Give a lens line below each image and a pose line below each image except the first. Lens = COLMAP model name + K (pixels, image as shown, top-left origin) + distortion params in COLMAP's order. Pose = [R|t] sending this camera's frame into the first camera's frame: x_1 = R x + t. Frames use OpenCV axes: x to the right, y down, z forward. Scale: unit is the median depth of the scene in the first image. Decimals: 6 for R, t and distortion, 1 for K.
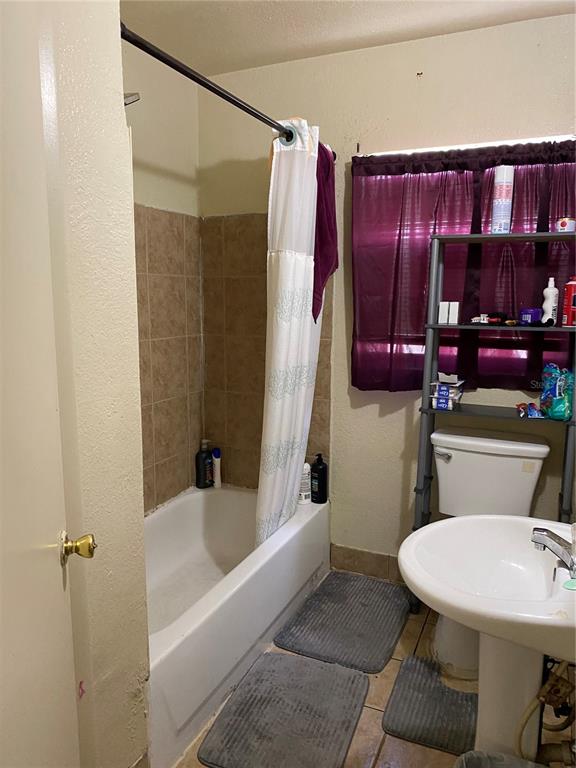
lens RADIAL K [[579.4, 0, 283.5], [0, 579.4, 386.3], [0, 0, 1]] dist [-0.003734, 0.003291]
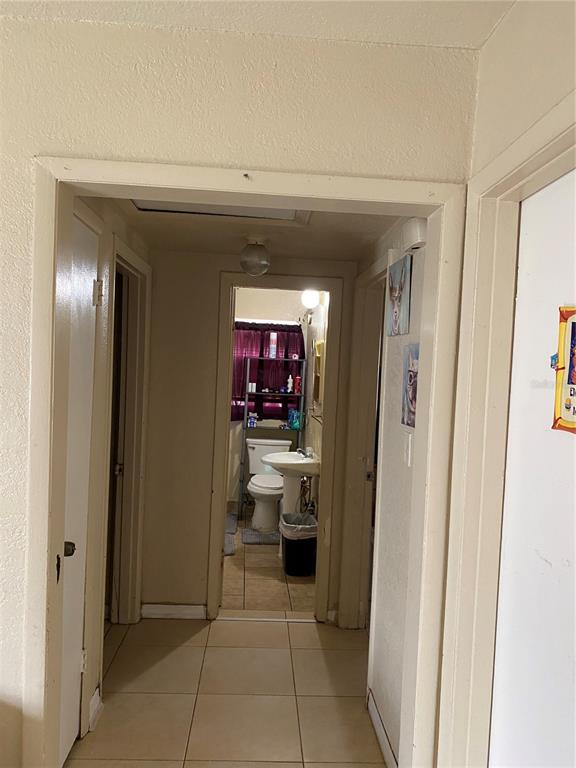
lens RADIAL K [[579.4, 0, 288.0], [0, 579.4, 384.0], [0, 0, 1]] dist [-0.003734, 0.003291]
pose [[0.885163, 0.017677, 0.464945, -0.722688], [0.034354, 0.994067, -0.103197, 0.114131], [-0.464011, 0.107319, 0.879305, -1.221221]]
